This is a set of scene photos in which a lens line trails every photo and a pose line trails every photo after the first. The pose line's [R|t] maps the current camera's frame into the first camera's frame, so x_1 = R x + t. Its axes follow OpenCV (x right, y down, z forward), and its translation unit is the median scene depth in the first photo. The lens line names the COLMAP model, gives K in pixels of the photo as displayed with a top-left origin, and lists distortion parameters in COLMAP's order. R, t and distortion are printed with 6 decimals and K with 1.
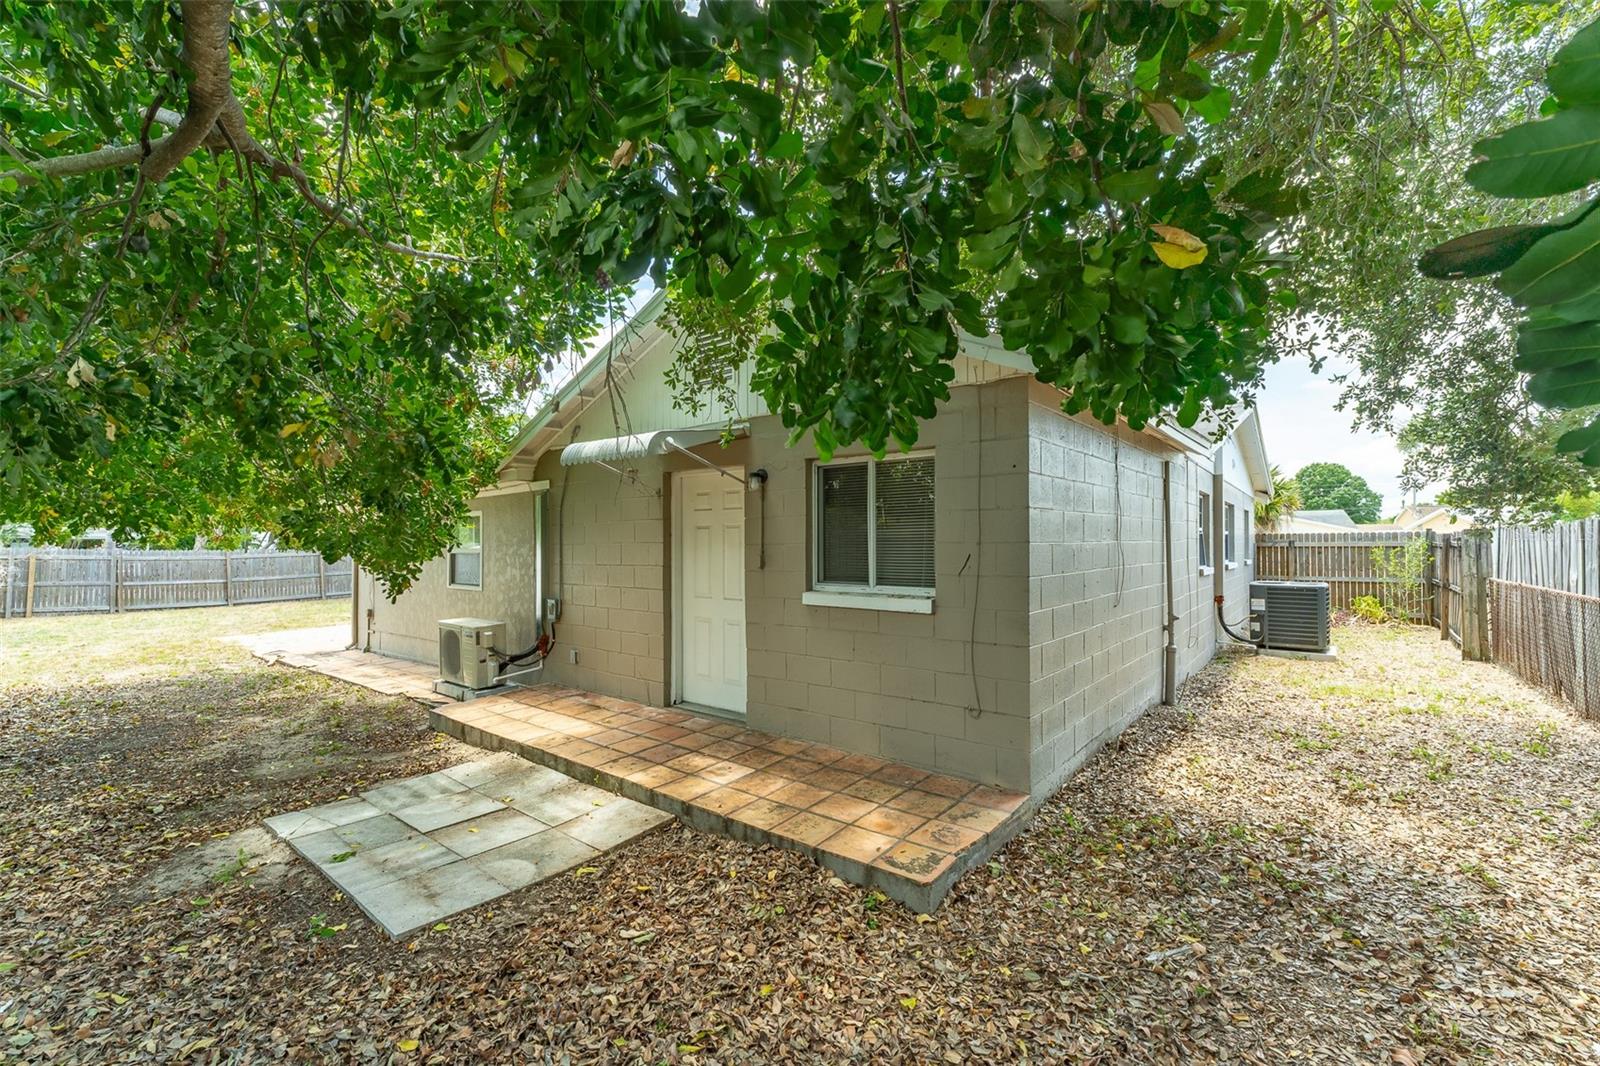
lens RADIAL K [[680.5, 0, 797.2], [0, 680.5, 535.3], [0, 0, 1]] dist [0.004248, -0.001078]
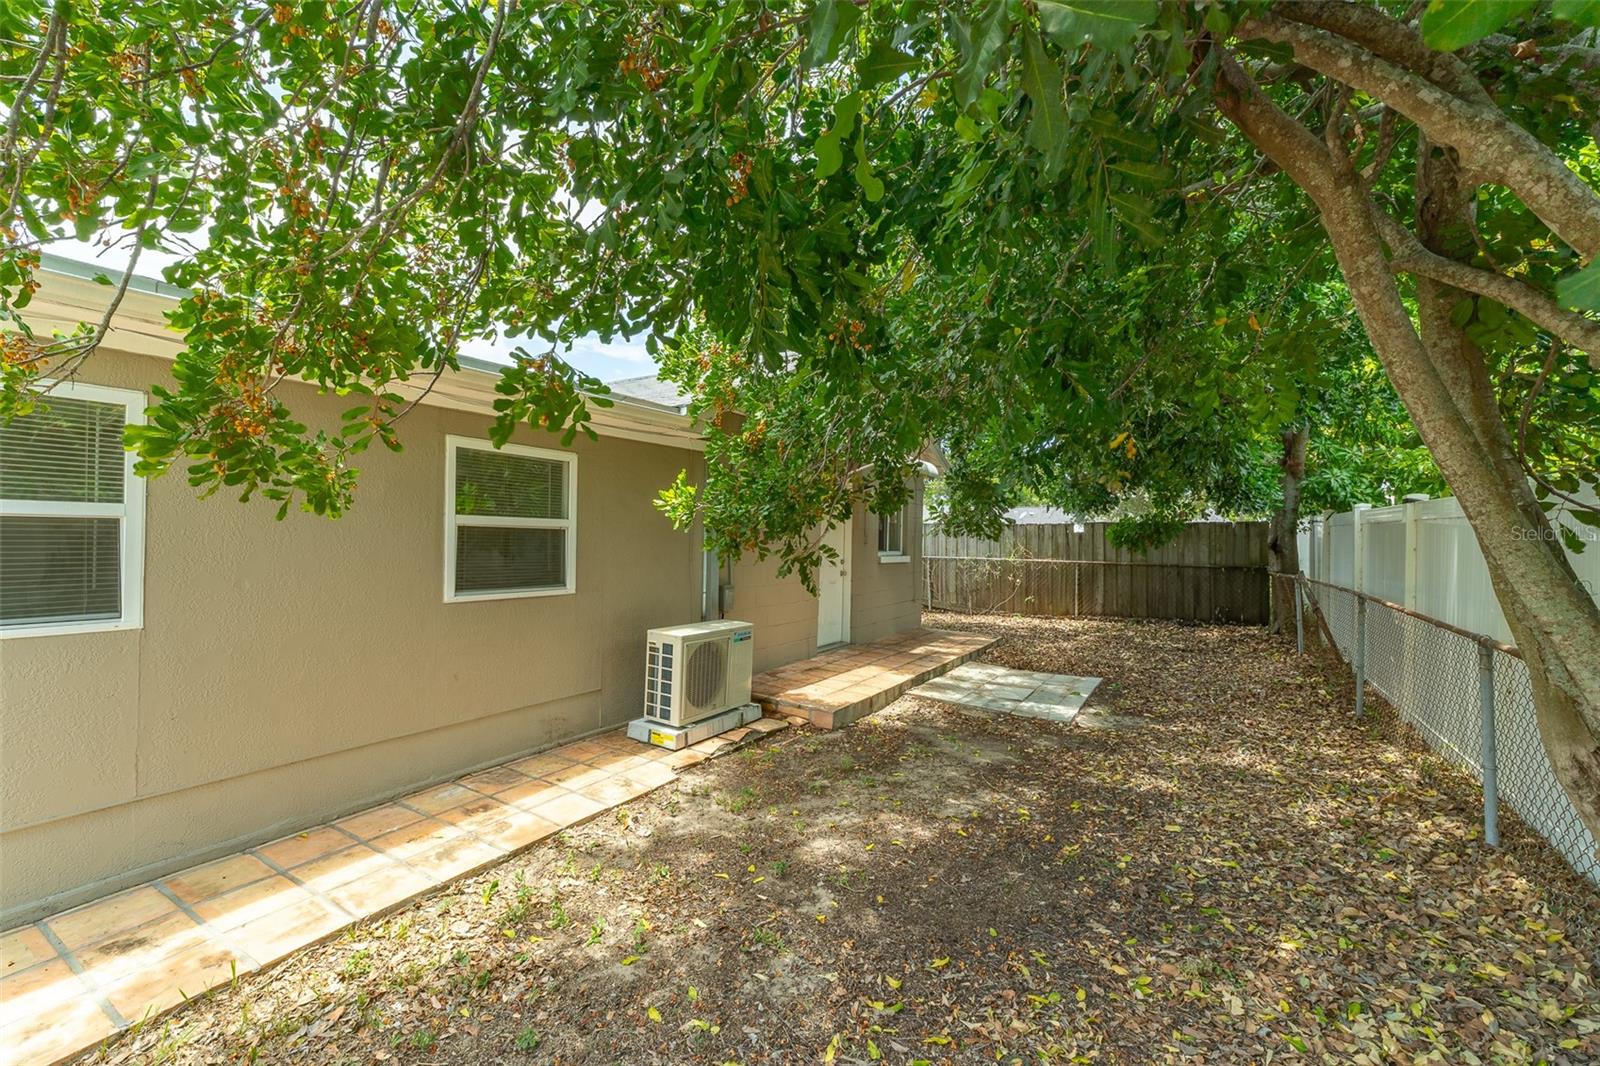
lens RADIAL K [[680.5, 0, 797.3], [0, 680.5, 533.3], [0, 0, 1]] dist [0.004248, -0.001078]
pose [[-0.127140, 0.005671, 0.991869, -1.941138], [-0.019040, 0.999785, -0.008157, 0.046794], [-0.991702, -0.019923, -0.127005, 1.605028]]
